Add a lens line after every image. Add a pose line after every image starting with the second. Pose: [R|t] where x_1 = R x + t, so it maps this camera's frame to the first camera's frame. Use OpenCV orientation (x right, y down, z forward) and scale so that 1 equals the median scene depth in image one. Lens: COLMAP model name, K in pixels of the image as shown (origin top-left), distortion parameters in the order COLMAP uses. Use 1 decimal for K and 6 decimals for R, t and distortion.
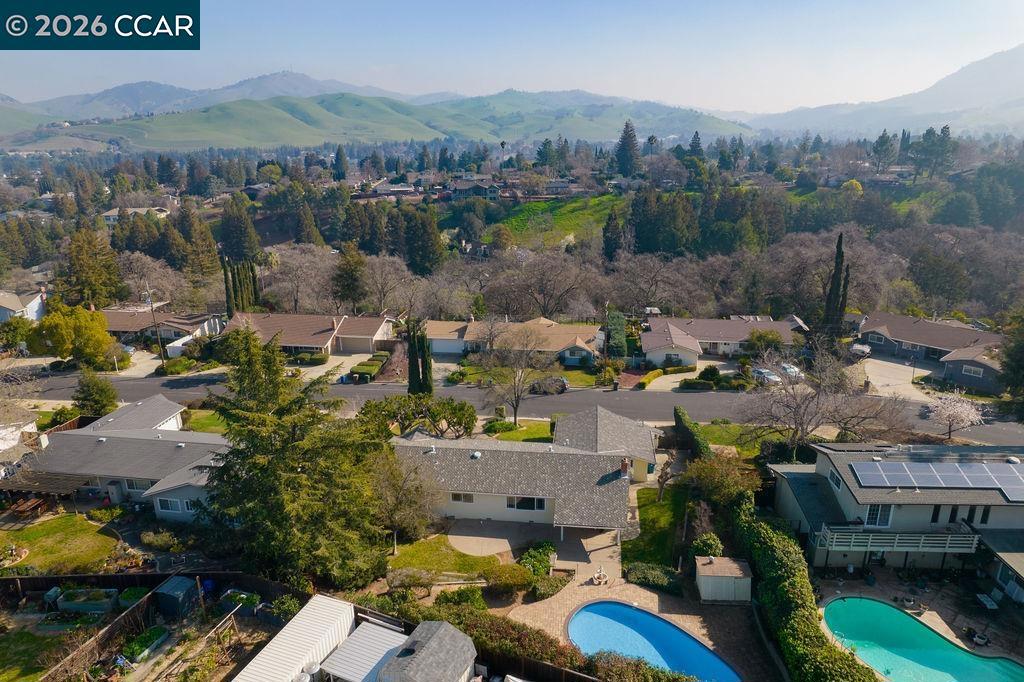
lens RADIAL K [[662.0, 0, 505.6], [0, 662.0, 344.8], [0, 0, 1]] dist [-0.079782, 0.066044]
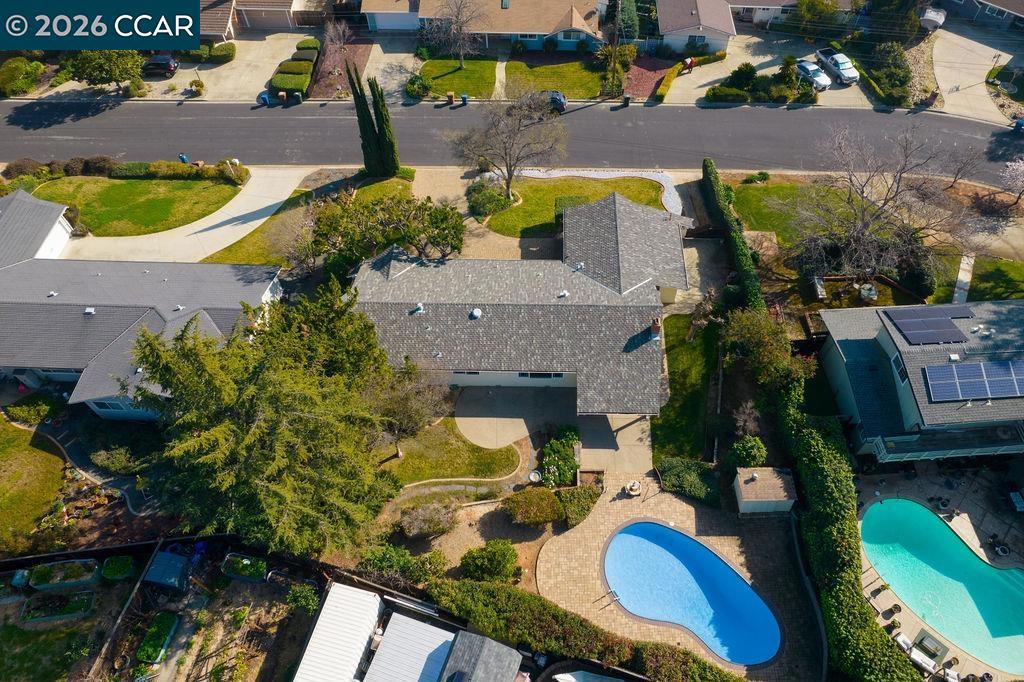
lens RADIAL K [[709.0, 0, 548.3], [0, 709.0, 339.4], [0, 0, 1]] dist [-0.069795, 0.056498]
pose [[0.992344, -0.086287, 0.088362, -0.040781], [0.015697, 0.797773, 0.602754, -0.379732], [-0.122503, -0.596752, 0.793019, 0.318362]]
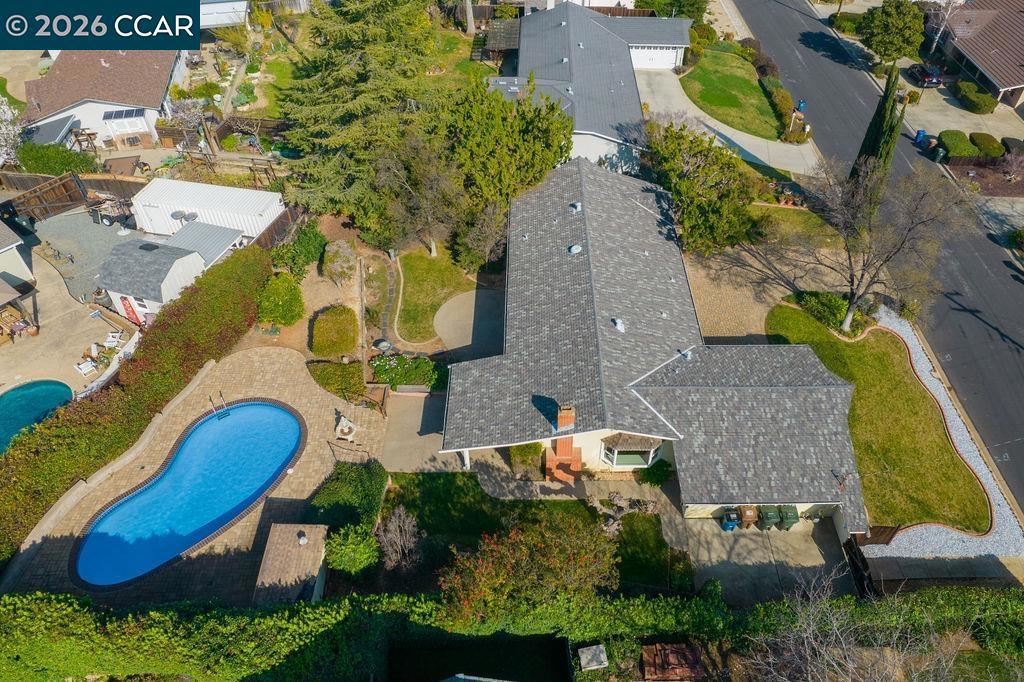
lens RADIAL K [[709.0, 0, 548.3], [0, 709.0, 339.4], [0, 0, 1]] dist [-0.069795, 0.056498]
pose [[0.148182, 0.703343, -0.695234, 0.584541], [-0.309400, 0.700676, 0.642903, -0.250371], [0.939315, 0.119839, 0.321442, 0.865565]]
